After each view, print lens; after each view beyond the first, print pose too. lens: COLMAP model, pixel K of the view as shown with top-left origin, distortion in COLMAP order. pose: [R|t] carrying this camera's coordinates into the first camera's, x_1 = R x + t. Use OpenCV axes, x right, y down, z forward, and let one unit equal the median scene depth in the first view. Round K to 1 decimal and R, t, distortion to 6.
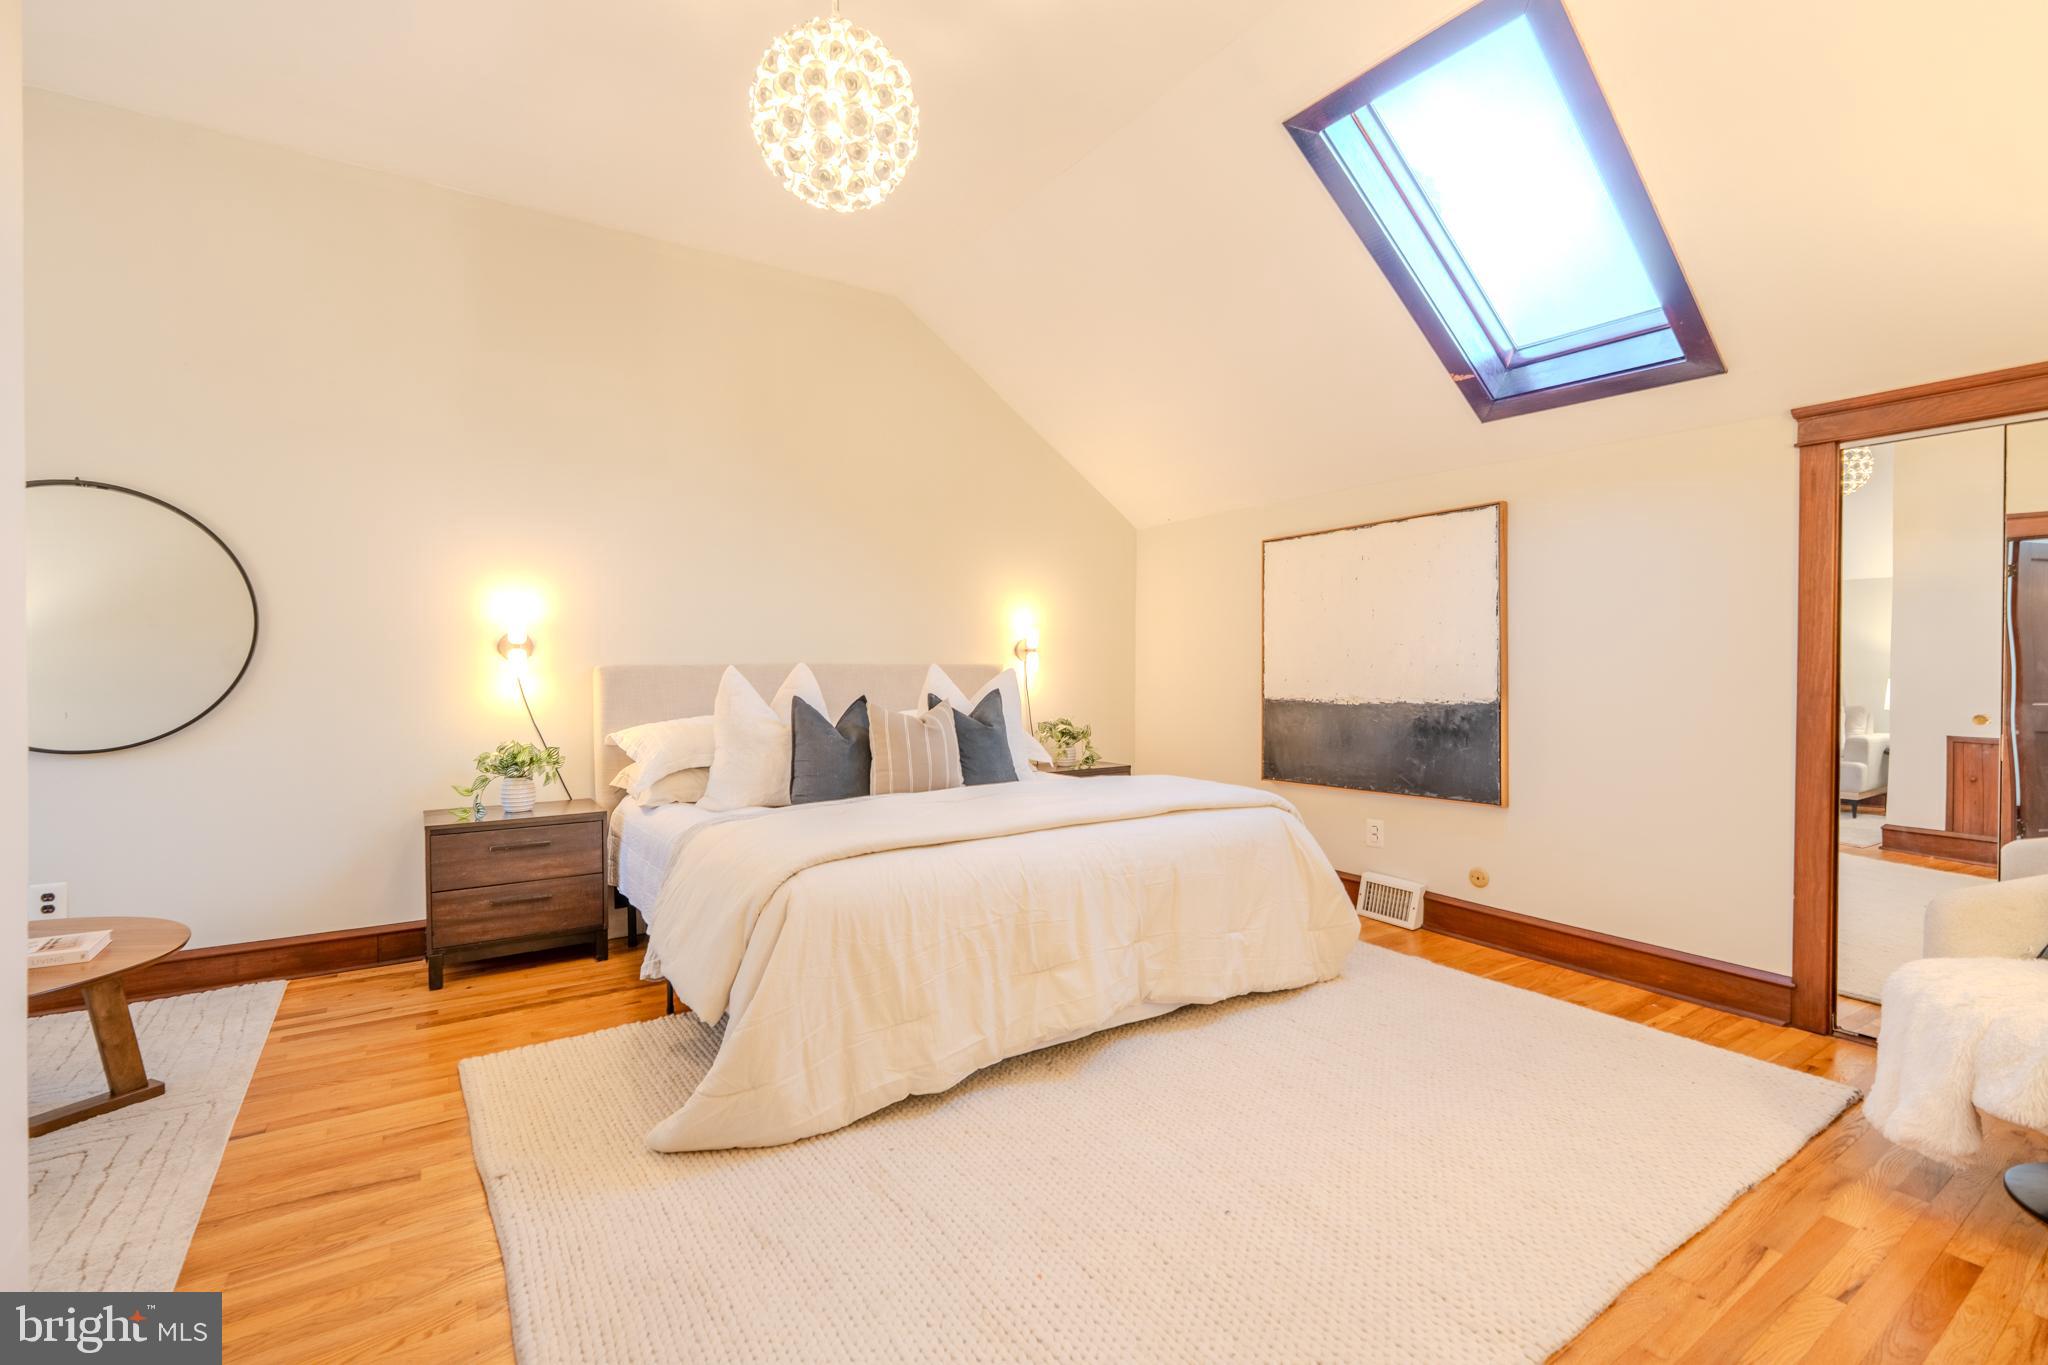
lens RADIAL K [[909.3, 0, 1016.8], [0, 909.3, 672.7], [0, 0, 1]] dist [-0.005359, 0.000935]
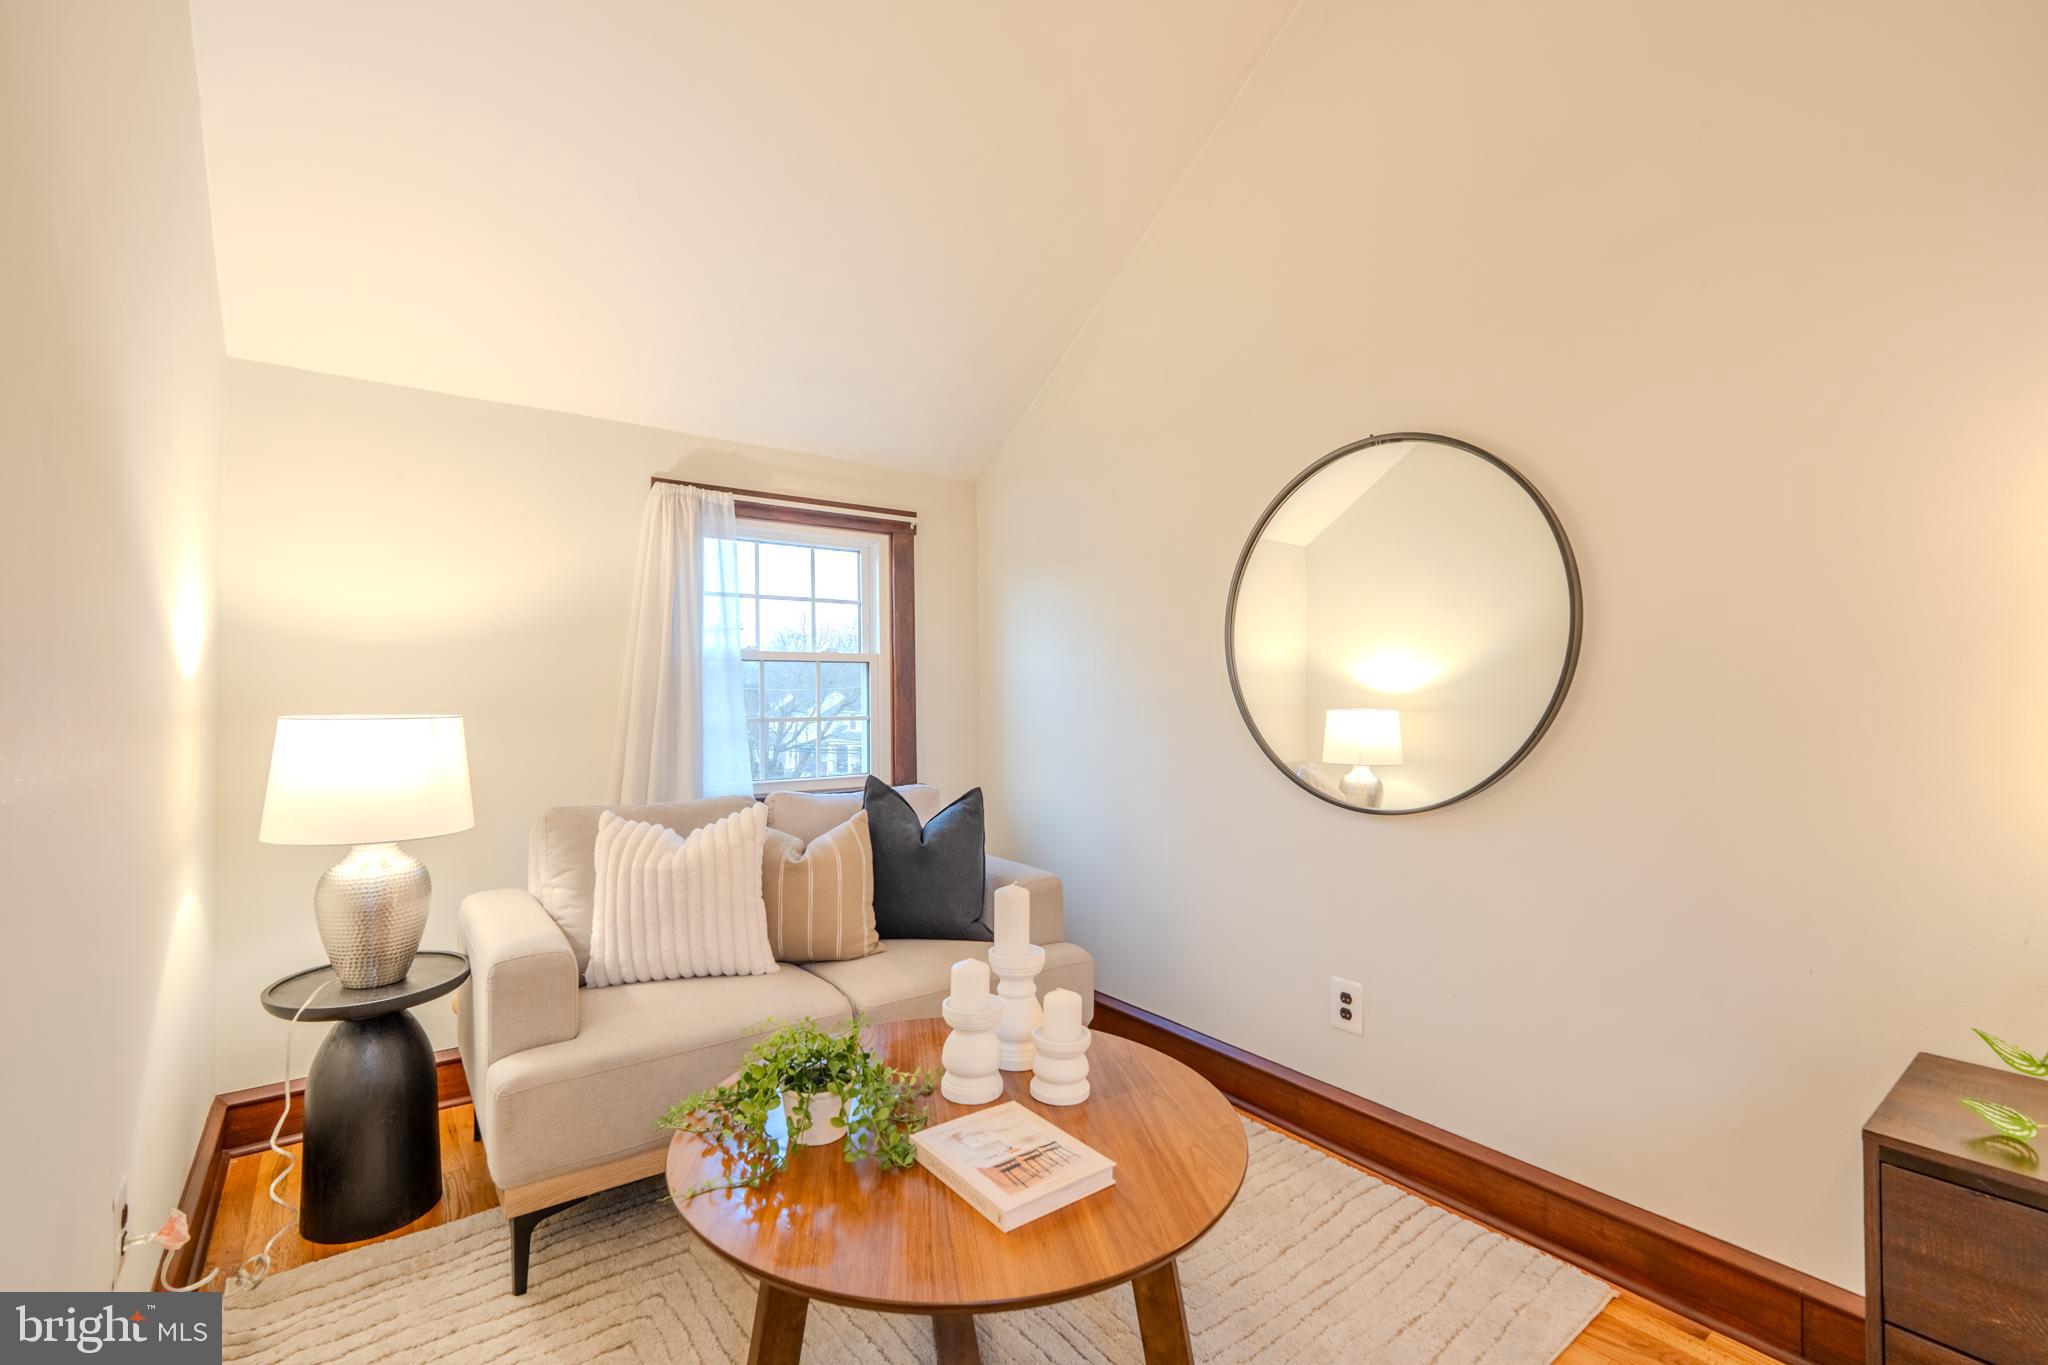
lens RADIAL K [[909.3, 0, 1026.3], [0, 909.3, 686.6], [0, 0, 1]] dist [-0.005359, 0.000935]
pose [[0.062953, 0.000451, -0.998016, -0.309276], [-0.008488, 0.999964, -0.000083, -0.010367], [0.997980, 0.008476, 0.062955, 0.644446]]
